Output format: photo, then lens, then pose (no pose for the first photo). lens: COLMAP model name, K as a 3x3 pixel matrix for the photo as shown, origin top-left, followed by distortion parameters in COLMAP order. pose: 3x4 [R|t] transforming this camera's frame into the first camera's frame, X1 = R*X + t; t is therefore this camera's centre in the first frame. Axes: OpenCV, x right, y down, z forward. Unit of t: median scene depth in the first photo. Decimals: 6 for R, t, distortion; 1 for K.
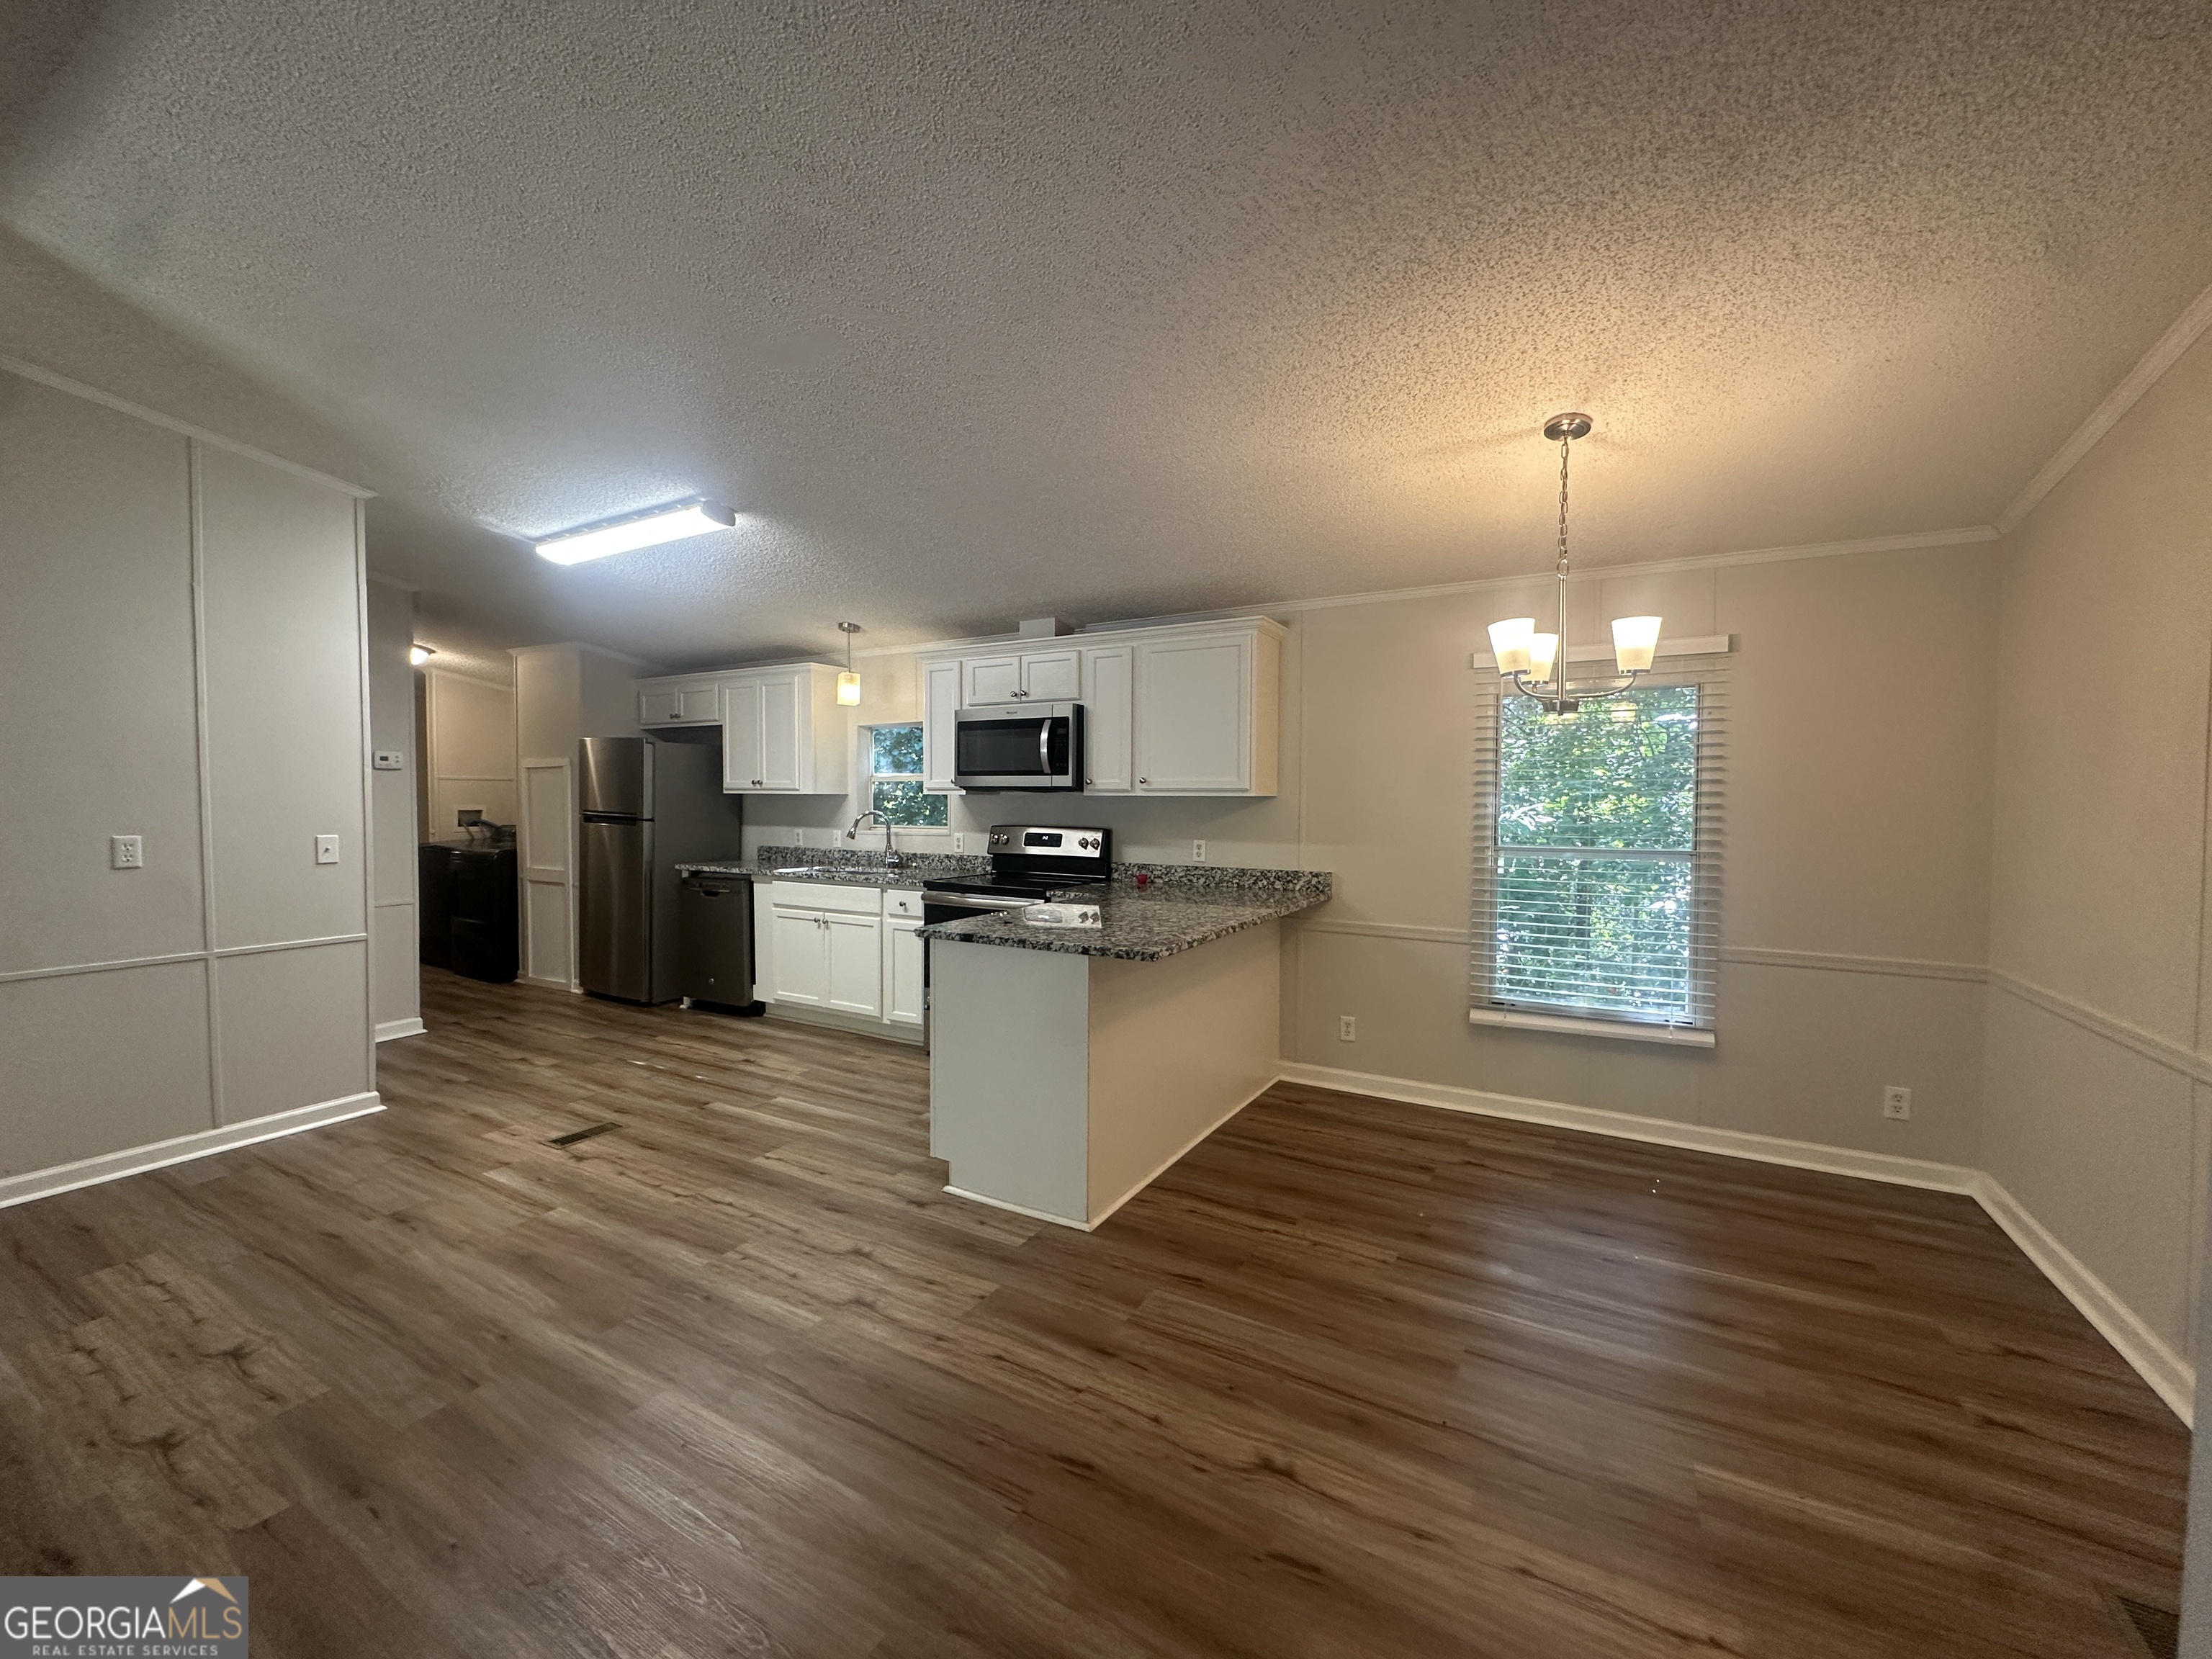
lens RADIAL K [[877.8, 0, 1109.8], [0, 877.8, 831.1], [0, 0, 1]] dist [-0.003142, 0.000466]
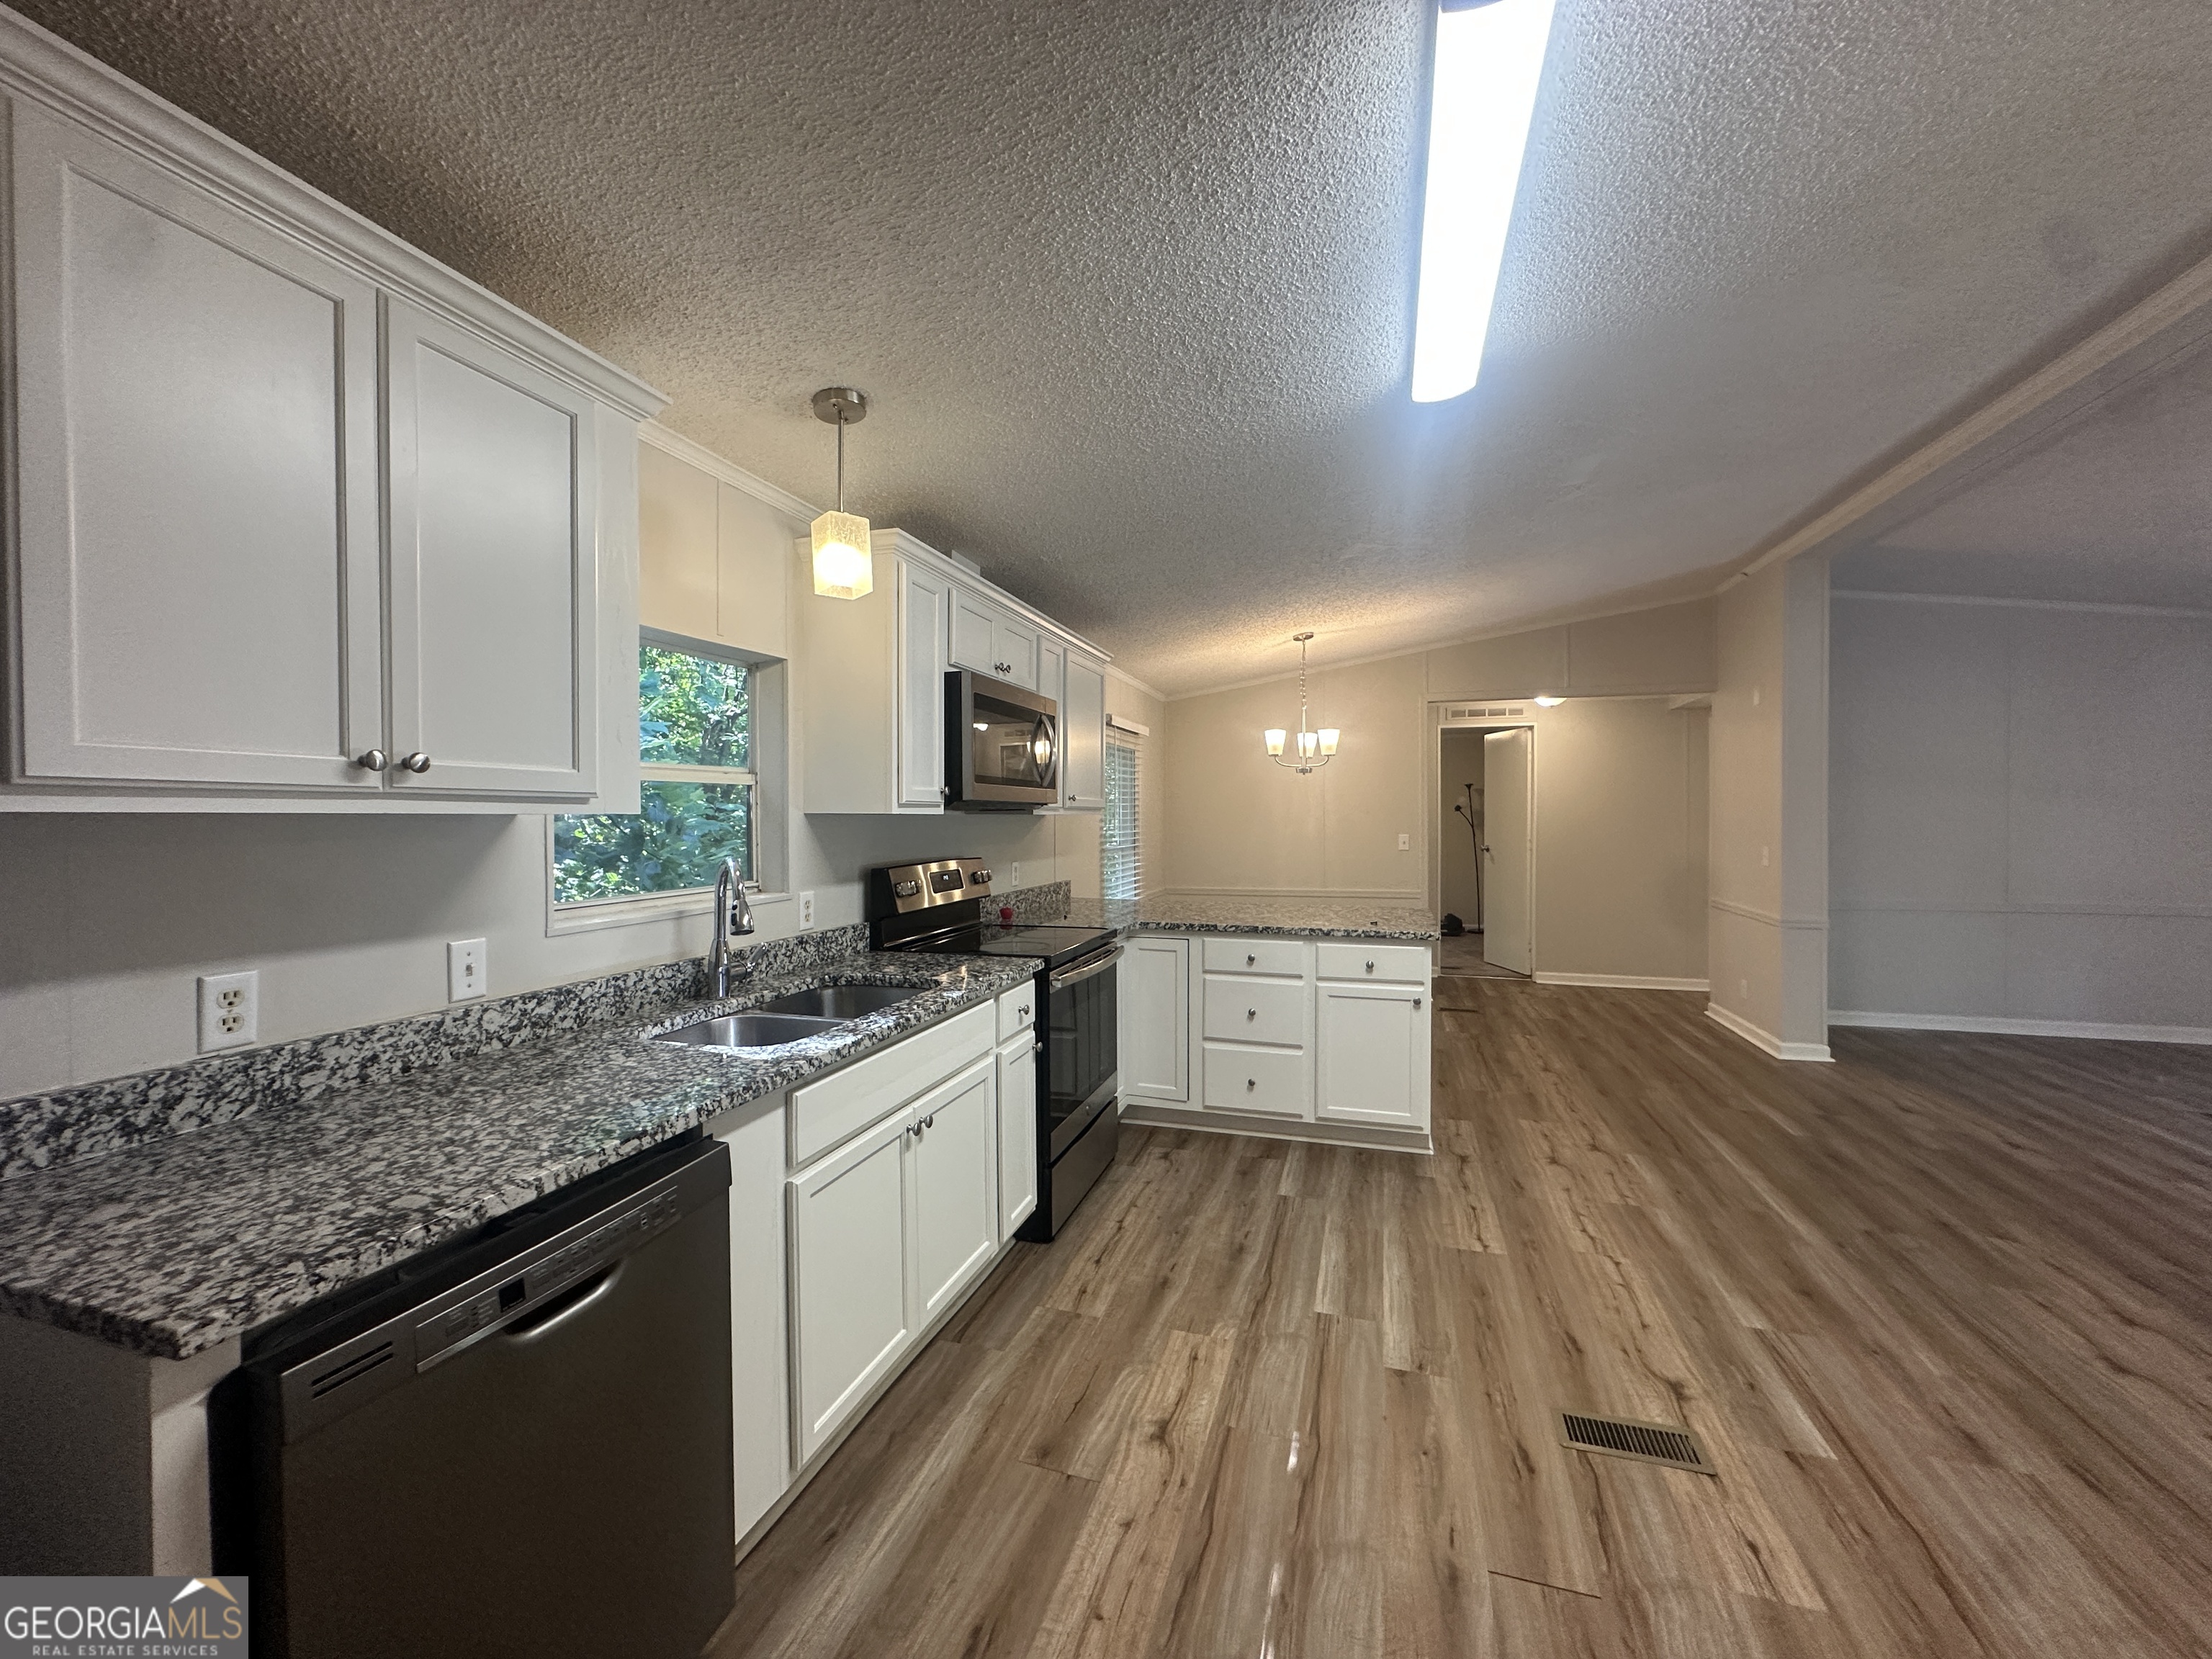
lens RADIAL K [[877.8, 0, 1101.7], [0, 877.8, 825.9], [0, 0, 1]] dist [-0.003142, 0.000466]
pose [[-0.206136, -0.016469, 0.978385, -1.046996], [0.041288, 0.998822, 0.025512, -0.060961], [-0.977652, 0.045655, -0.205213, 1.403655]]
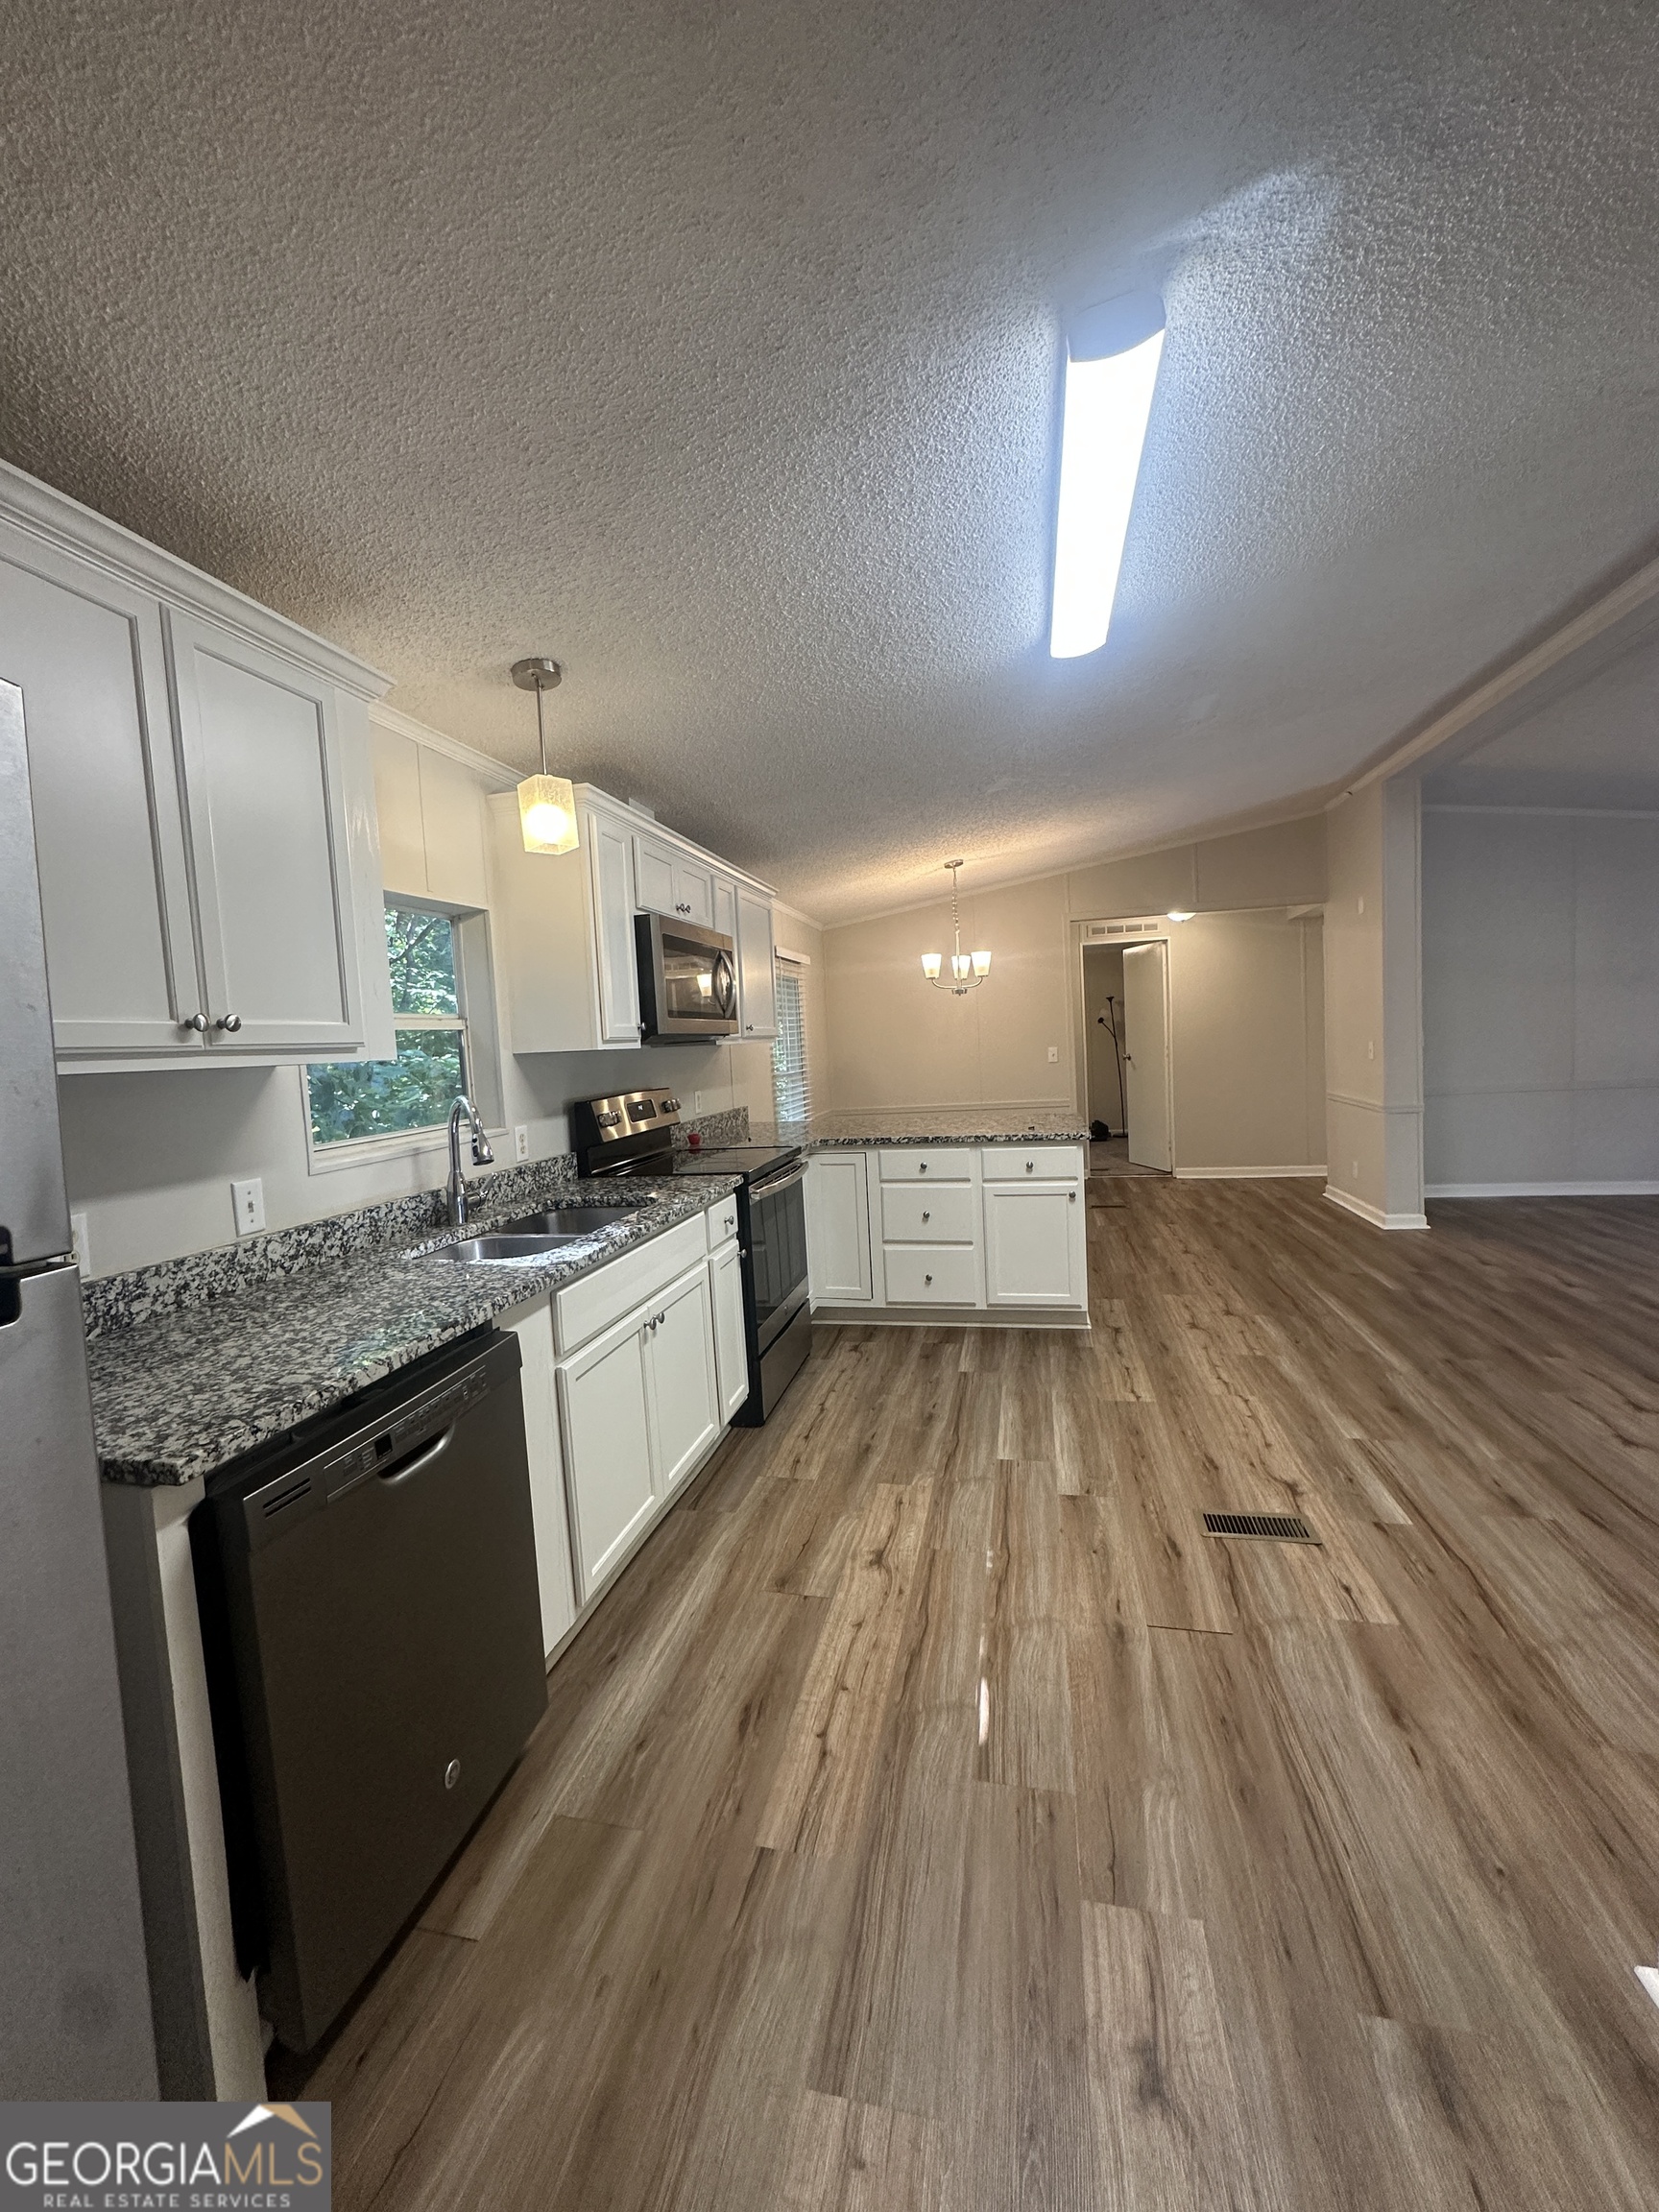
lens RADIAL K [[877.8, 0, 828.0], [0, 877.8, 1101.8], [0, 0, 1]] dist [-0.003142, 0.000466]
pose [[-0.288681, -0.056631, 0.955749, -1.117267], [0.089342, 0.992300, 0.085782, -0.062542], [-0.953248, 0.110152, -0.281399, 1.453579]]
